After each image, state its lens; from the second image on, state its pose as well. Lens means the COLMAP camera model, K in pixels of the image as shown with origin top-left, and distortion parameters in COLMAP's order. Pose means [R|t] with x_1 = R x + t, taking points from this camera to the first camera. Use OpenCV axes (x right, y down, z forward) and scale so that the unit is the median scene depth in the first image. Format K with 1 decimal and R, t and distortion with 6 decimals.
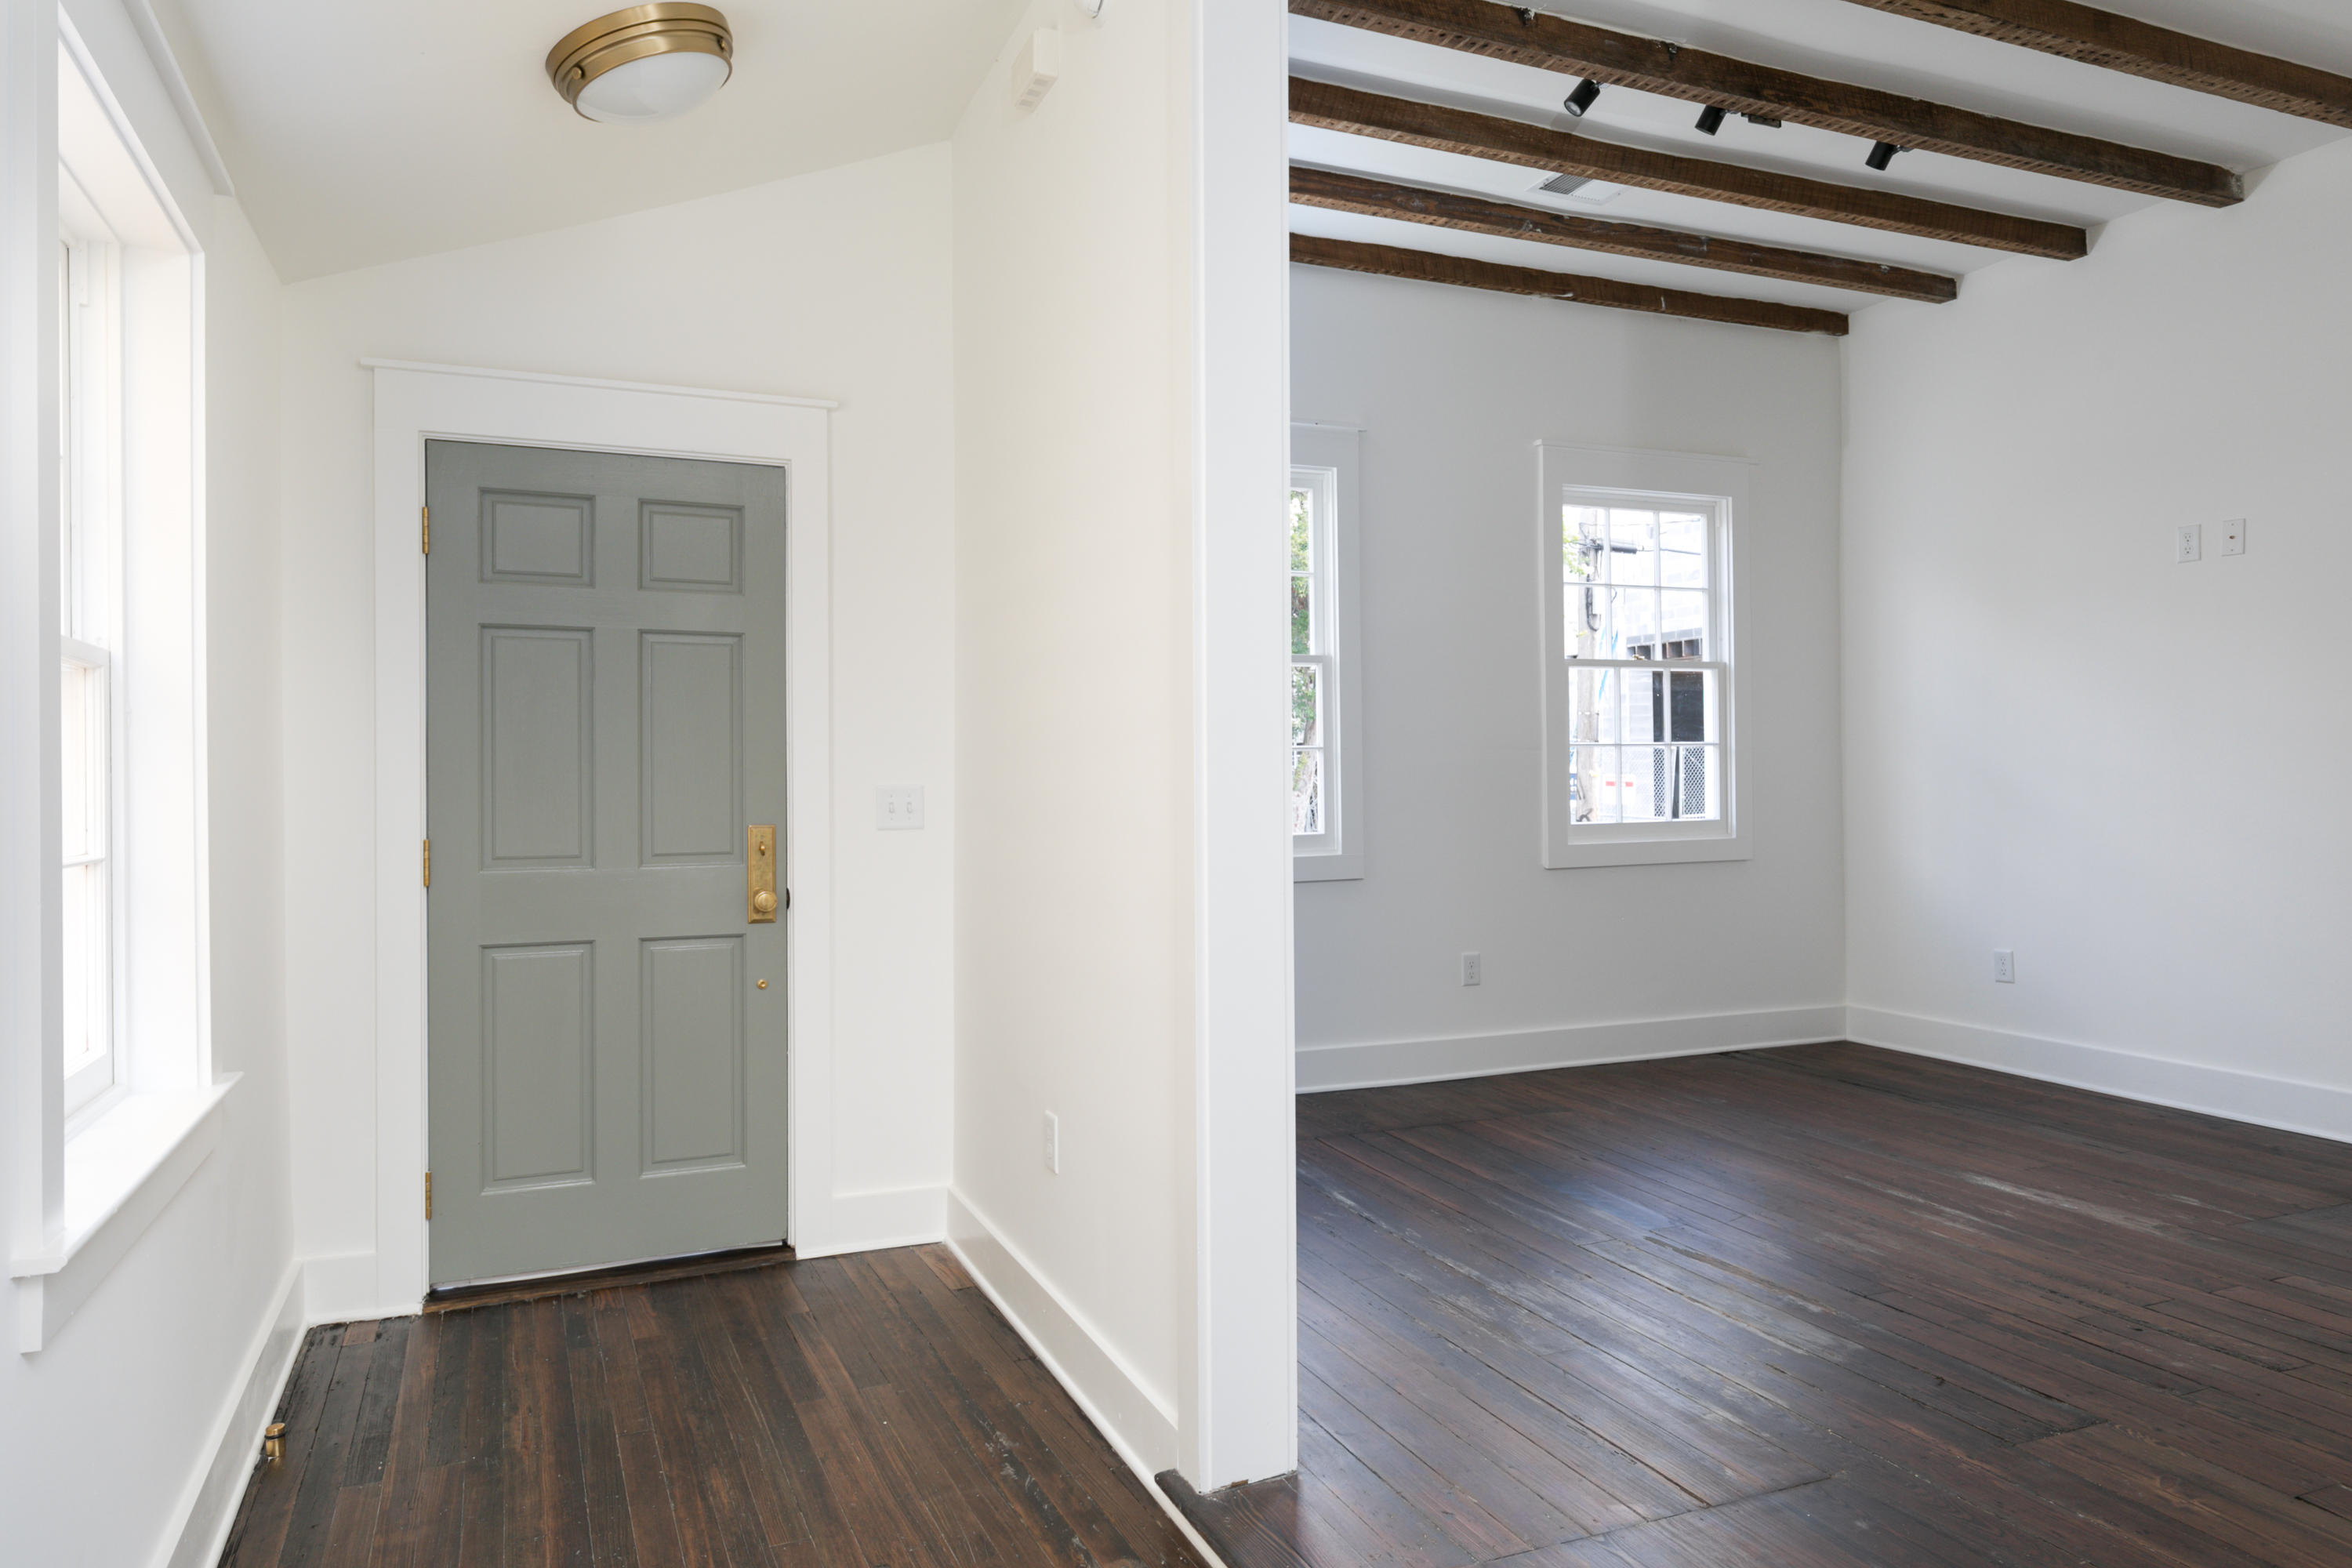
lens RADIAL K [[1465.0, 0, 1176.0], [0, 1465.0, 784.0], [0, 0, 1]] dist [-0.003869, -0.001668]
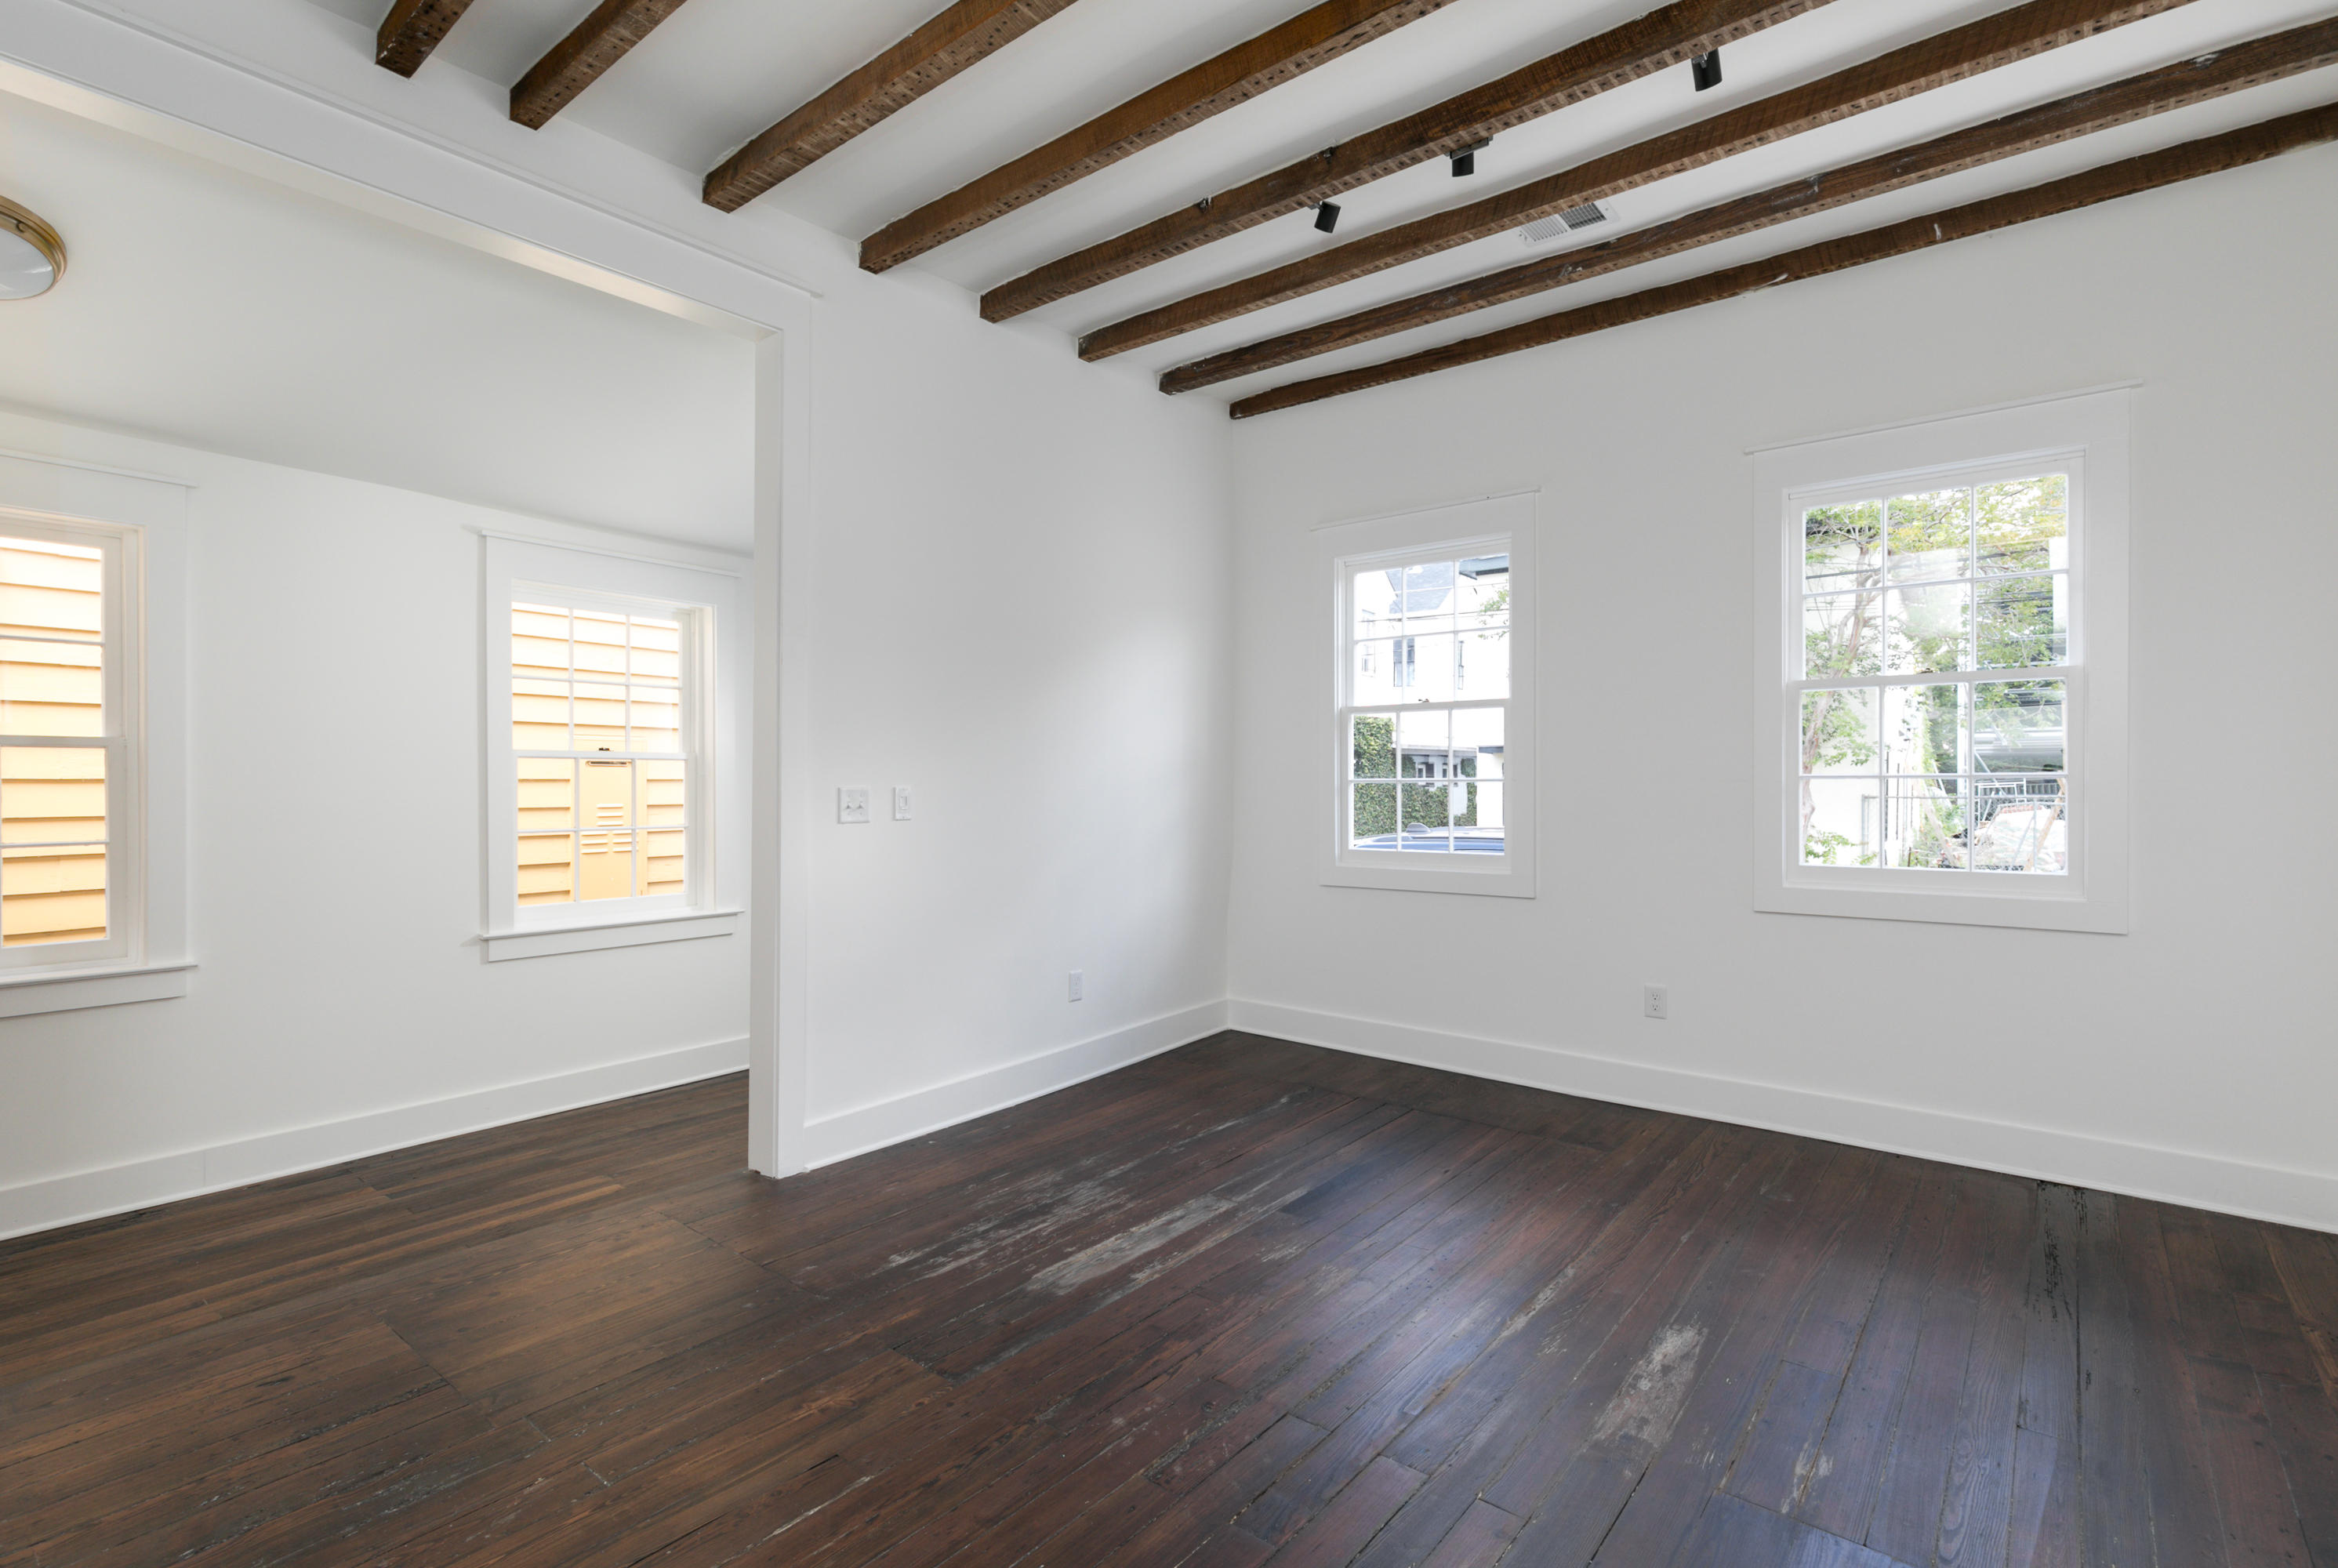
lens RADIAL K [[1102.5, 0, 1161.5], [0, 1102.5, 817.0], [0, 0, 1]] dist [0.004161, 0.000190]
pose [[0.477465, 0.041137, -0.877687, 0.959008], [-0.003089, 0.998976, 0.045141, -0.045421], [0.878645, -0.018842, 0.477103, 0.464082]]
